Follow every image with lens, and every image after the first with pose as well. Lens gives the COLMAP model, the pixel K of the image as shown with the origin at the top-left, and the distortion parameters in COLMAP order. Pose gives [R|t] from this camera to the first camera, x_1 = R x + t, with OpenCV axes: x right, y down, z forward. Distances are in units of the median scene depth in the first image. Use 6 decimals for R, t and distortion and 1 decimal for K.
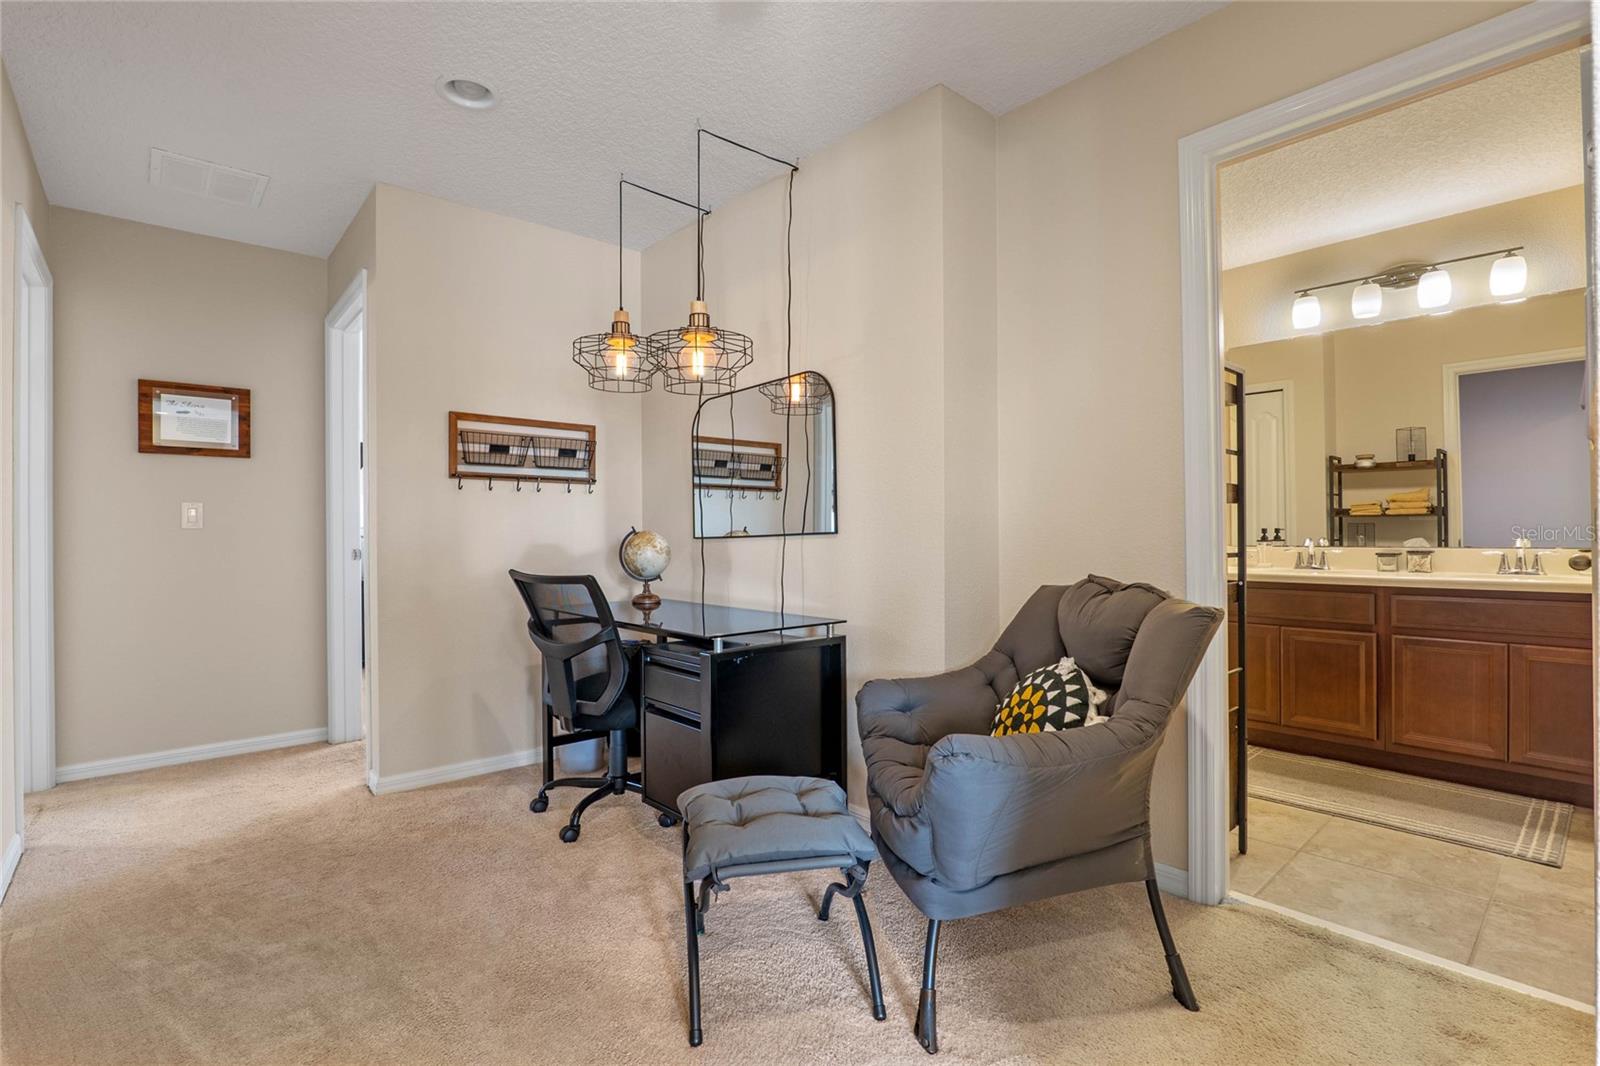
lens RADIAL K [[746.4, 0, 794.6], [0, 746.4, 532.8], [0, 0, 1]] dist [-0.020780, 0.005827]
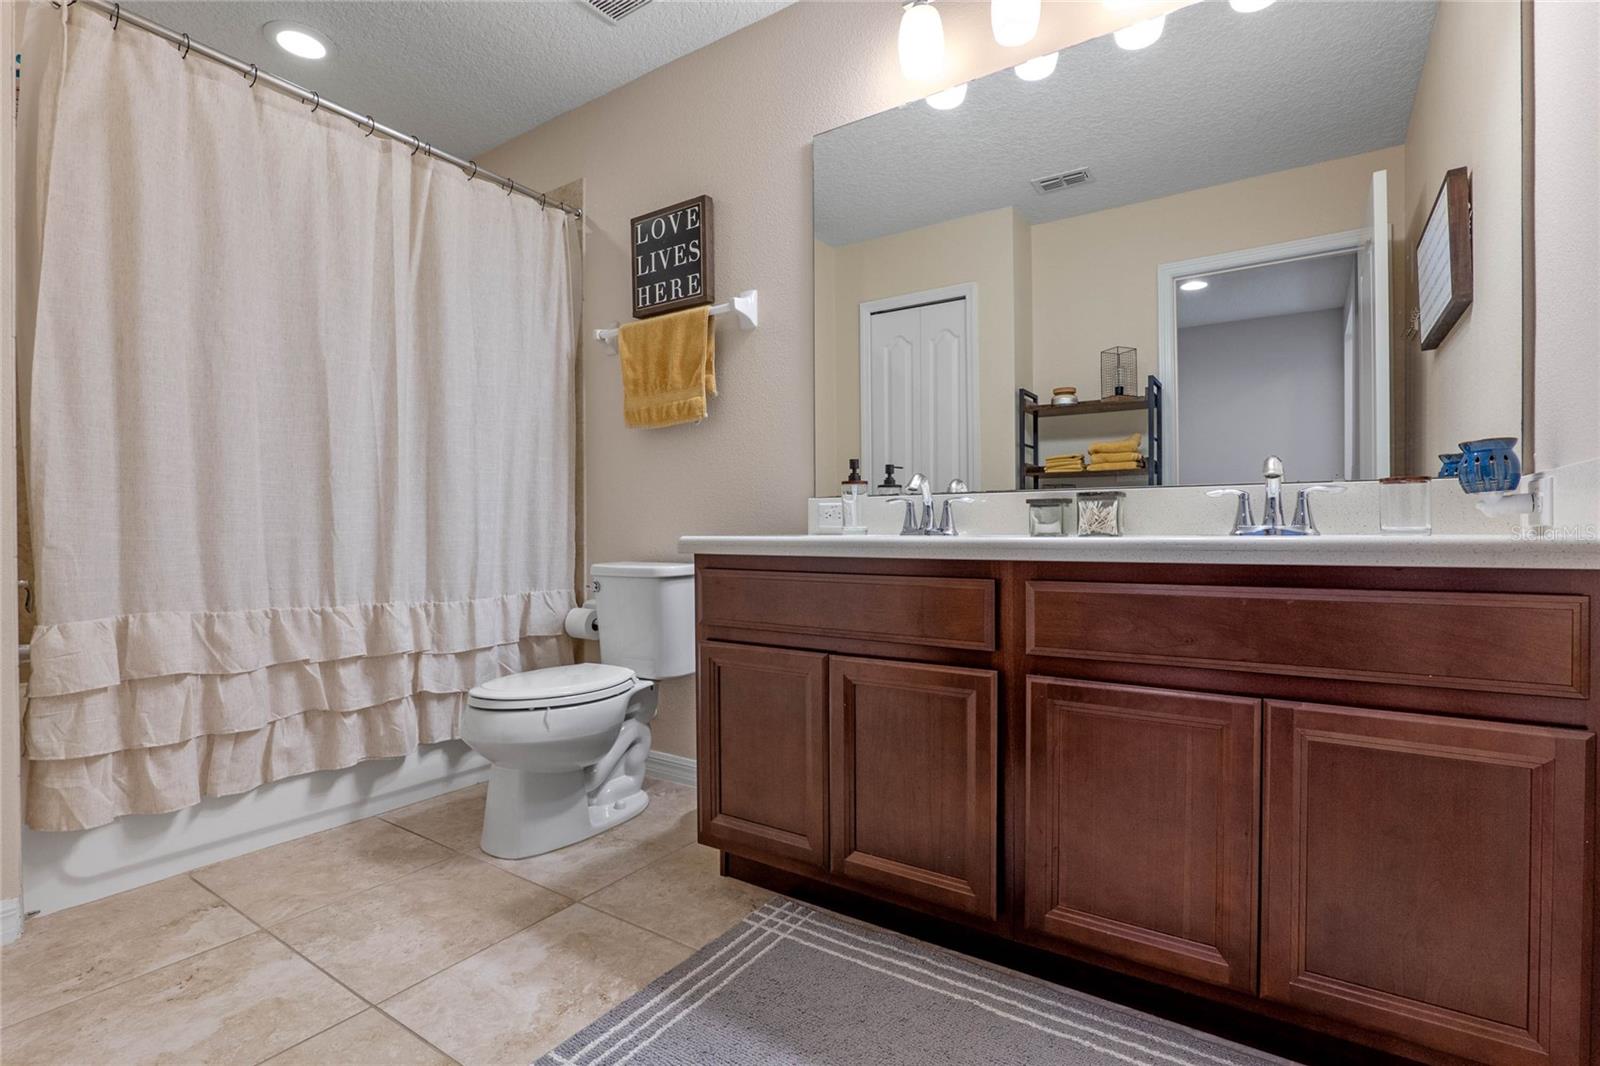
lens RADIAL K [[746.4, 0, 804.2], [0, 746.4, 535.0], [0, 0, 1]] dist [-0.020780, 0.005827]
pose [[0.965473, 0.007258, 0.260402, 0.410286], [-0.008106, 0.999965, 0.002182, 0.041528], [-0.260377, -0.004218, 0.965498, 0.443607]]
